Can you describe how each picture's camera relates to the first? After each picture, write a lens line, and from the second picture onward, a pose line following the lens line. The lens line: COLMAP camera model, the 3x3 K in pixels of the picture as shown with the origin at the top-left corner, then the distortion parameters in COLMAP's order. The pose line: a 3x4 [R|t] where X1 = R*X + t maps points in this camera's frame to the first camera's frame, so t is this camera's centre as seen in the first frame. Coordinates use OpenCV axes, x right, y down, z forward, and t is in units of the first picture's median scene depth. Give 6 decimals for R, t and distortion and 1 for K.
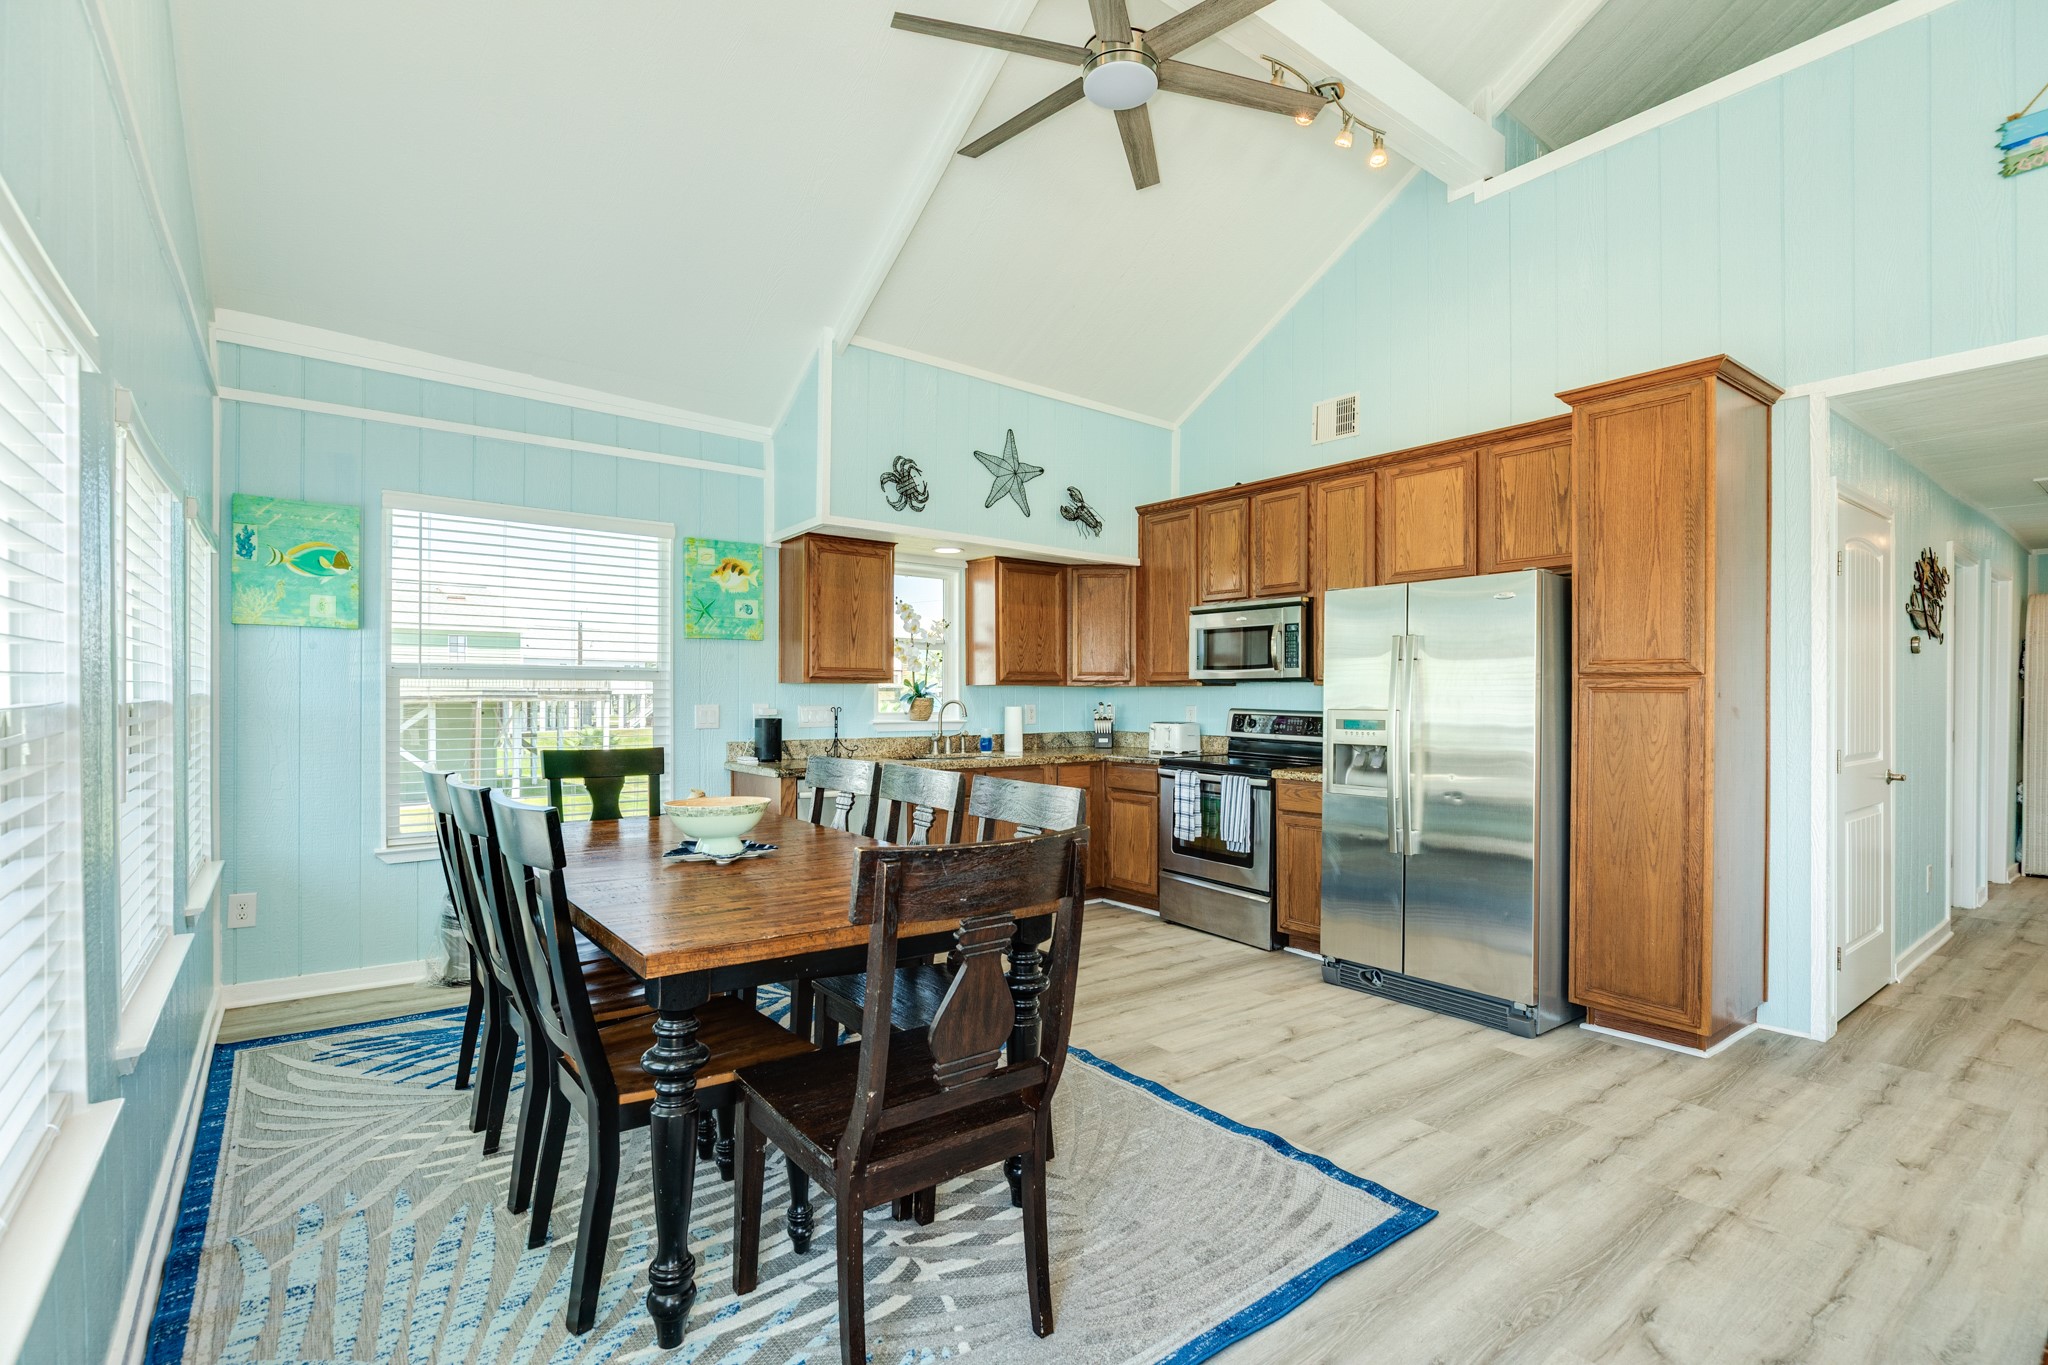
lens RADIAL K [[945.8, 0, 1020.7], [0, 945.8, 688.9], [0, 0, 1]] dist [-0.004069, 0.000983]
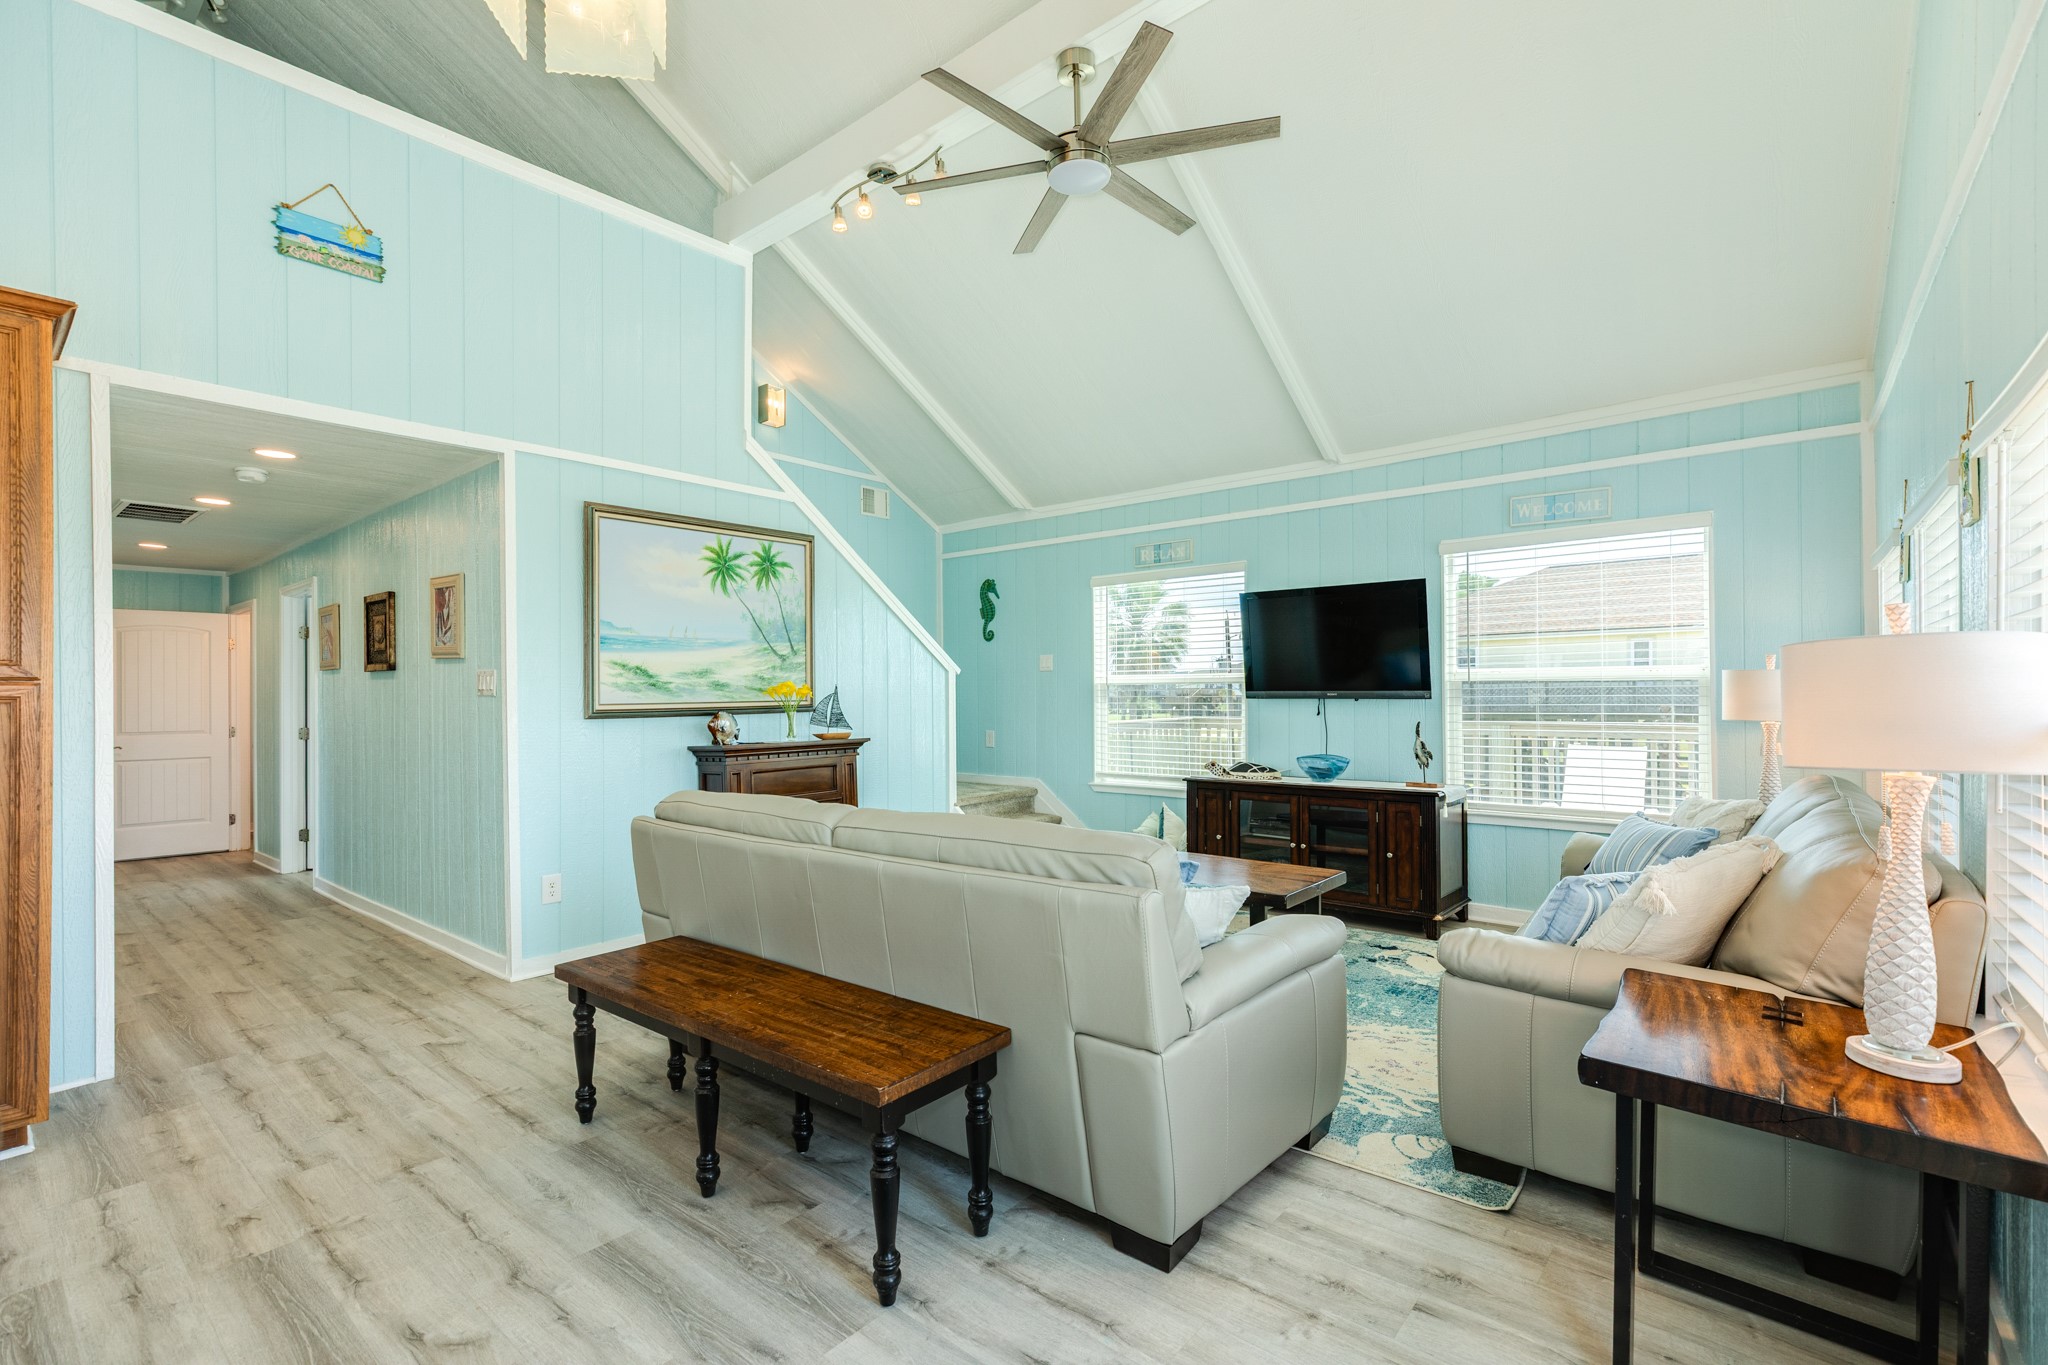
lens RADIAL K [[912.7, 0, 1024.1], [0, 912.7, 687.6], [0, 0, 1]] dist [0.004756, 0.000460]
pose [[-0.216735, 0.003600, 0.976224, -0.162432], [0.003505, 0.999990, -0.002909, -0.002571], [-0.976224, 0.002791, -0.216746, 0.231692]]
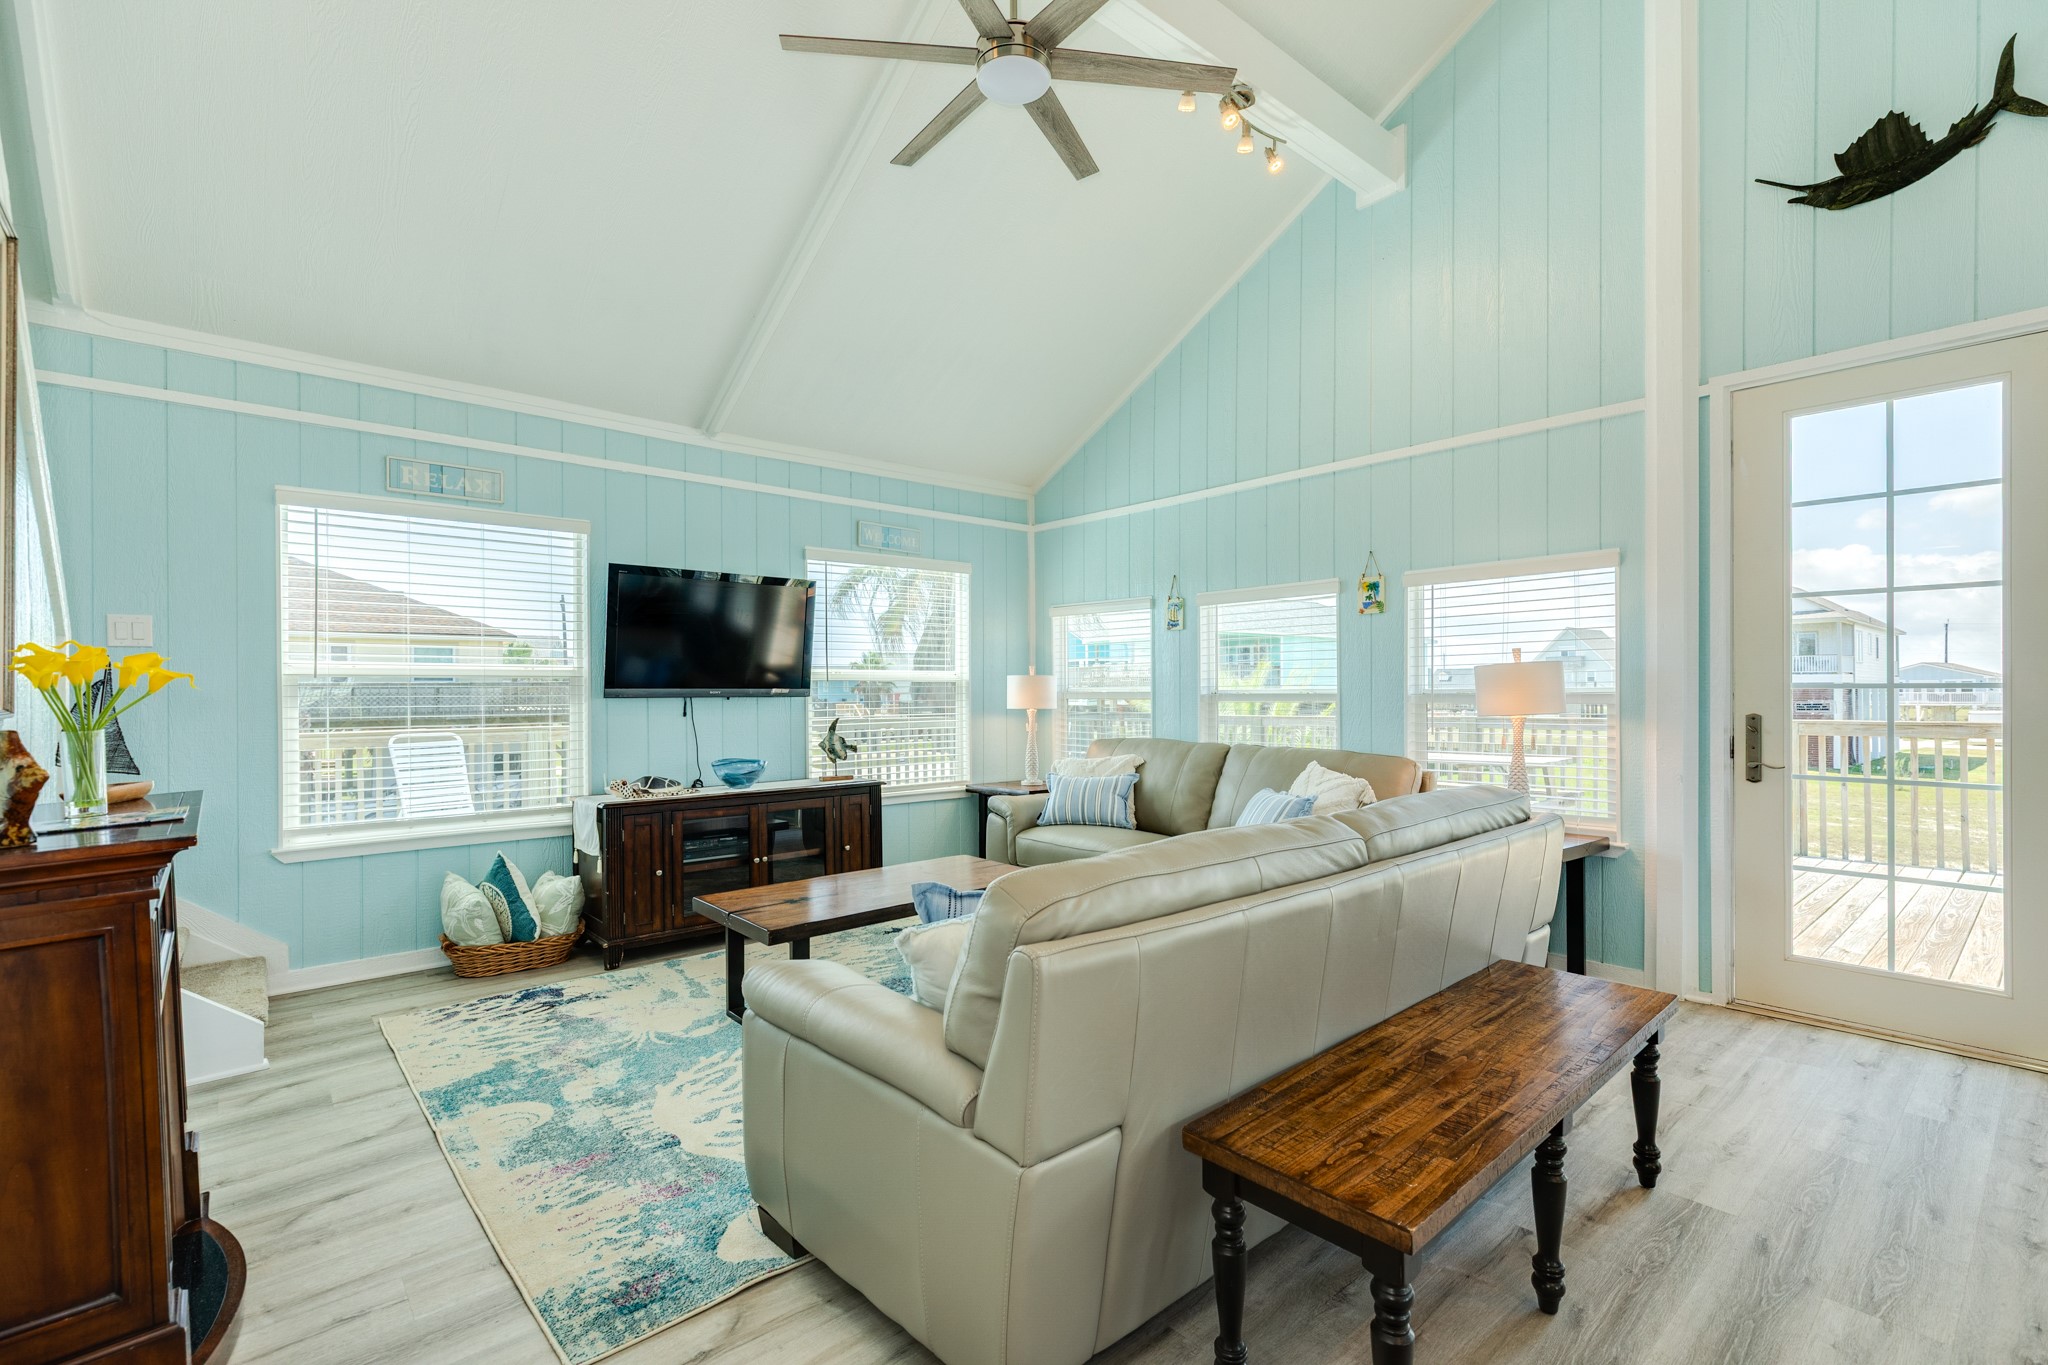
lens RADIAL K [[912.7, 0, 1024.1], [0, 912.7, 687.6], [0, 0, 1]] dist [0.004756, 0.000460]
pose [[-0.998142, 0.000613, -0.060920, 0.584678], [0.000963, 0.999983, -0.005728, 0.004784], [0.060915, -0.005776, -0.998126, 0.662159]]
